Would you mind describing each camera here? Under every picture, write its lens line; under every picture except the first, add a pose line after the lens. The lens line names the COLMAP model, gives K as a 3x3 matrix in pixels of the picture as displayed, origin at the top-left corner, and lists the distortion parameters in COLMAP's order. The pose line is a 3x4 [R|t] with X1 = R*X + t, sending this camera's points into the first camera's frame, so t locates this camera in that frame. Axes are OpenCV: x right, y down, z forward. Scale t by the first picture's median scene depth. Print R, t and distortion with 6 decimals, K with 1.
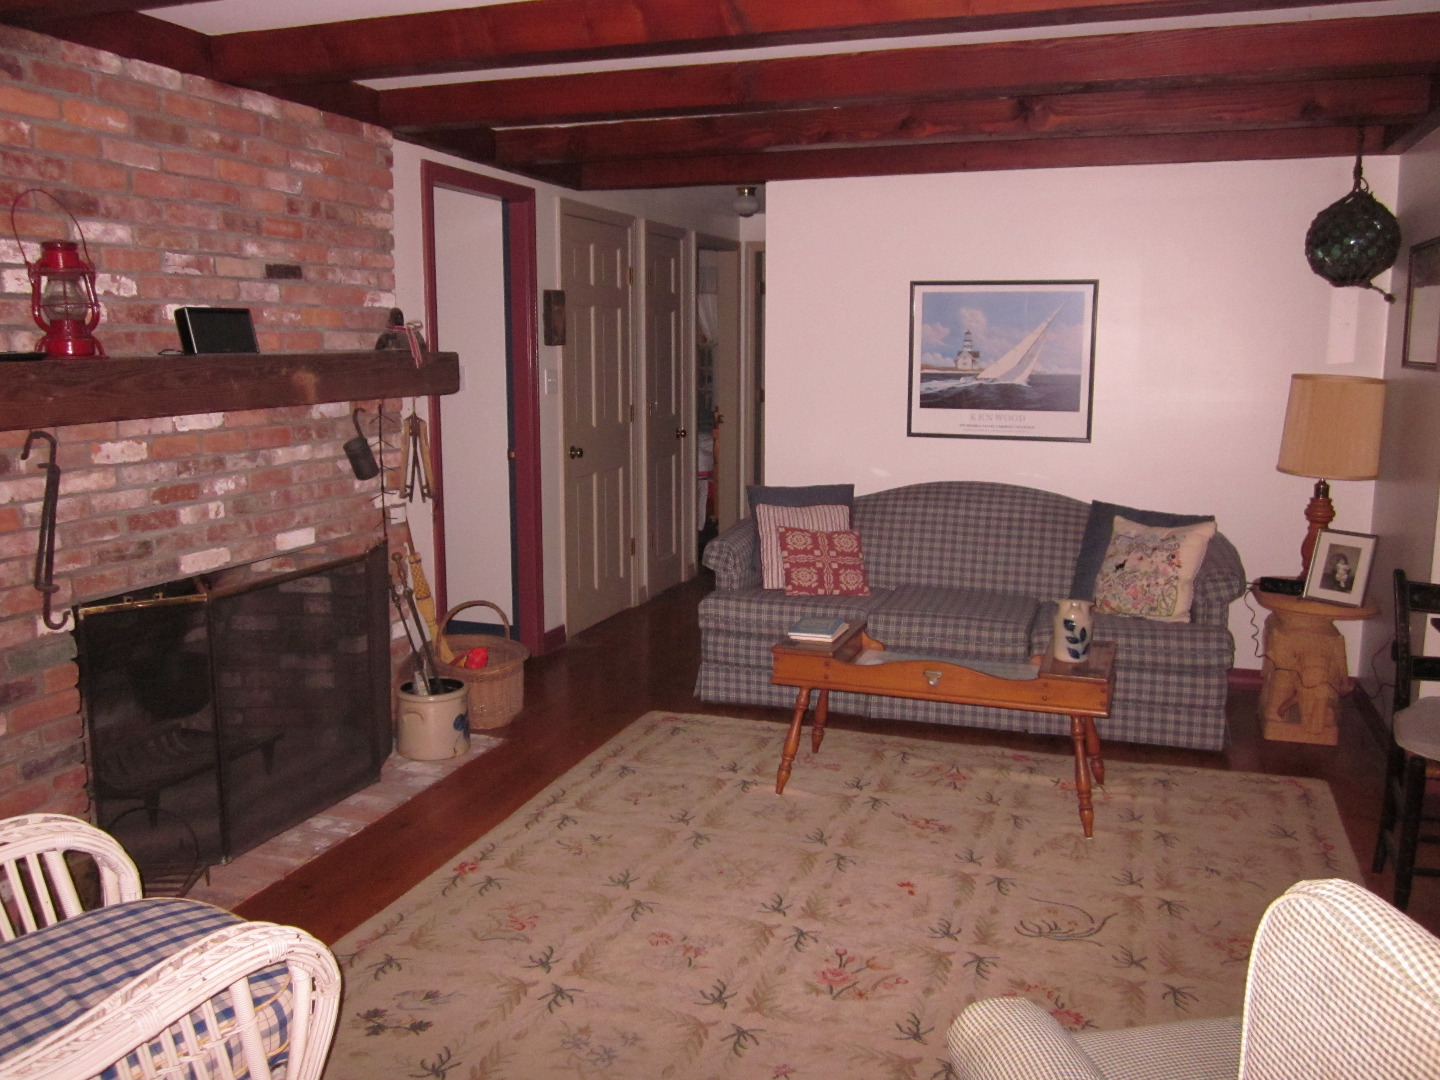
lens RADIAL K [[1213.6, 0, 722.7], [0, 1213.6, 539.2], [0, 0, 1]] dist [-0.037385, 0.014174]
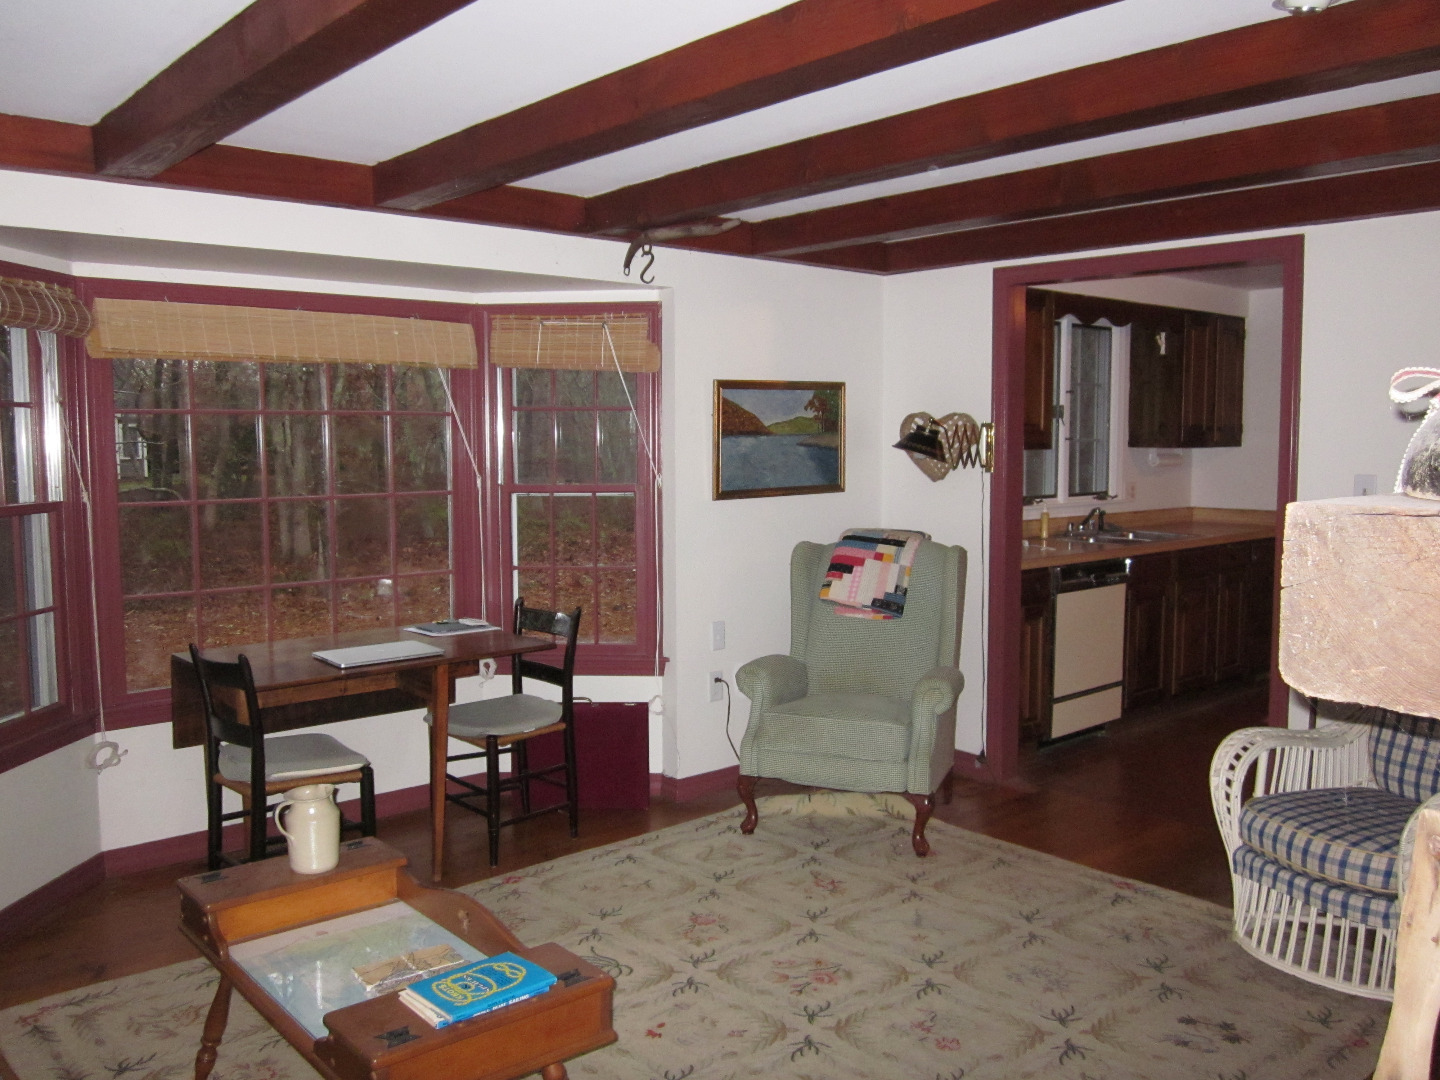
lens RADIAL K [[1213.6, 0, 722.2], [0, 1213.6, 541.7], [0, 0, 1]] dist [-0.037385, 0.014174]
pose [[-0.871022, -0.045363, 0.489145, -0.237654], [0.078628, 0.970016, 0.229972, -0.205994], [-0.484910, 0.238771, -0.841339, 1.221861]]
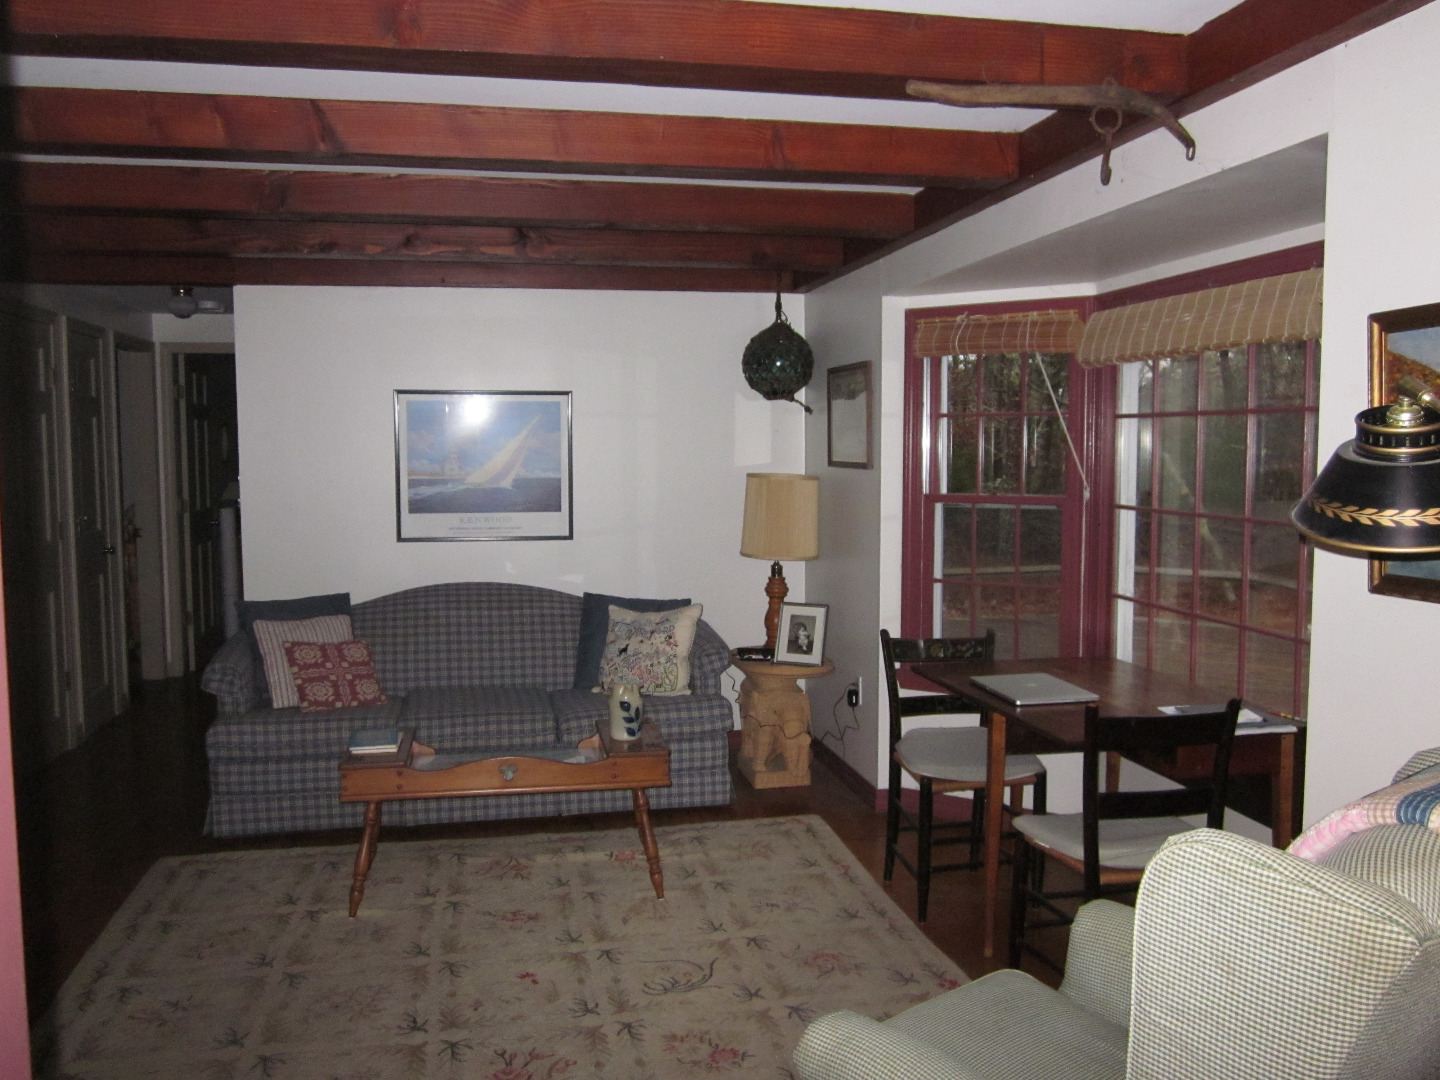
lens RADIAL K [[1213.6, 0, 722.3], [0, 1213.6, 535.2], [0, 0, 1]] dist [-0.037385, 0.014174]
pose [[0.859486, -0.043781, 0.509281, -0.155962], [0.086483, 0.994417, -0.060465, -0.007502], [-0.503791, 0.096013, 0.858473, -0.000558]]
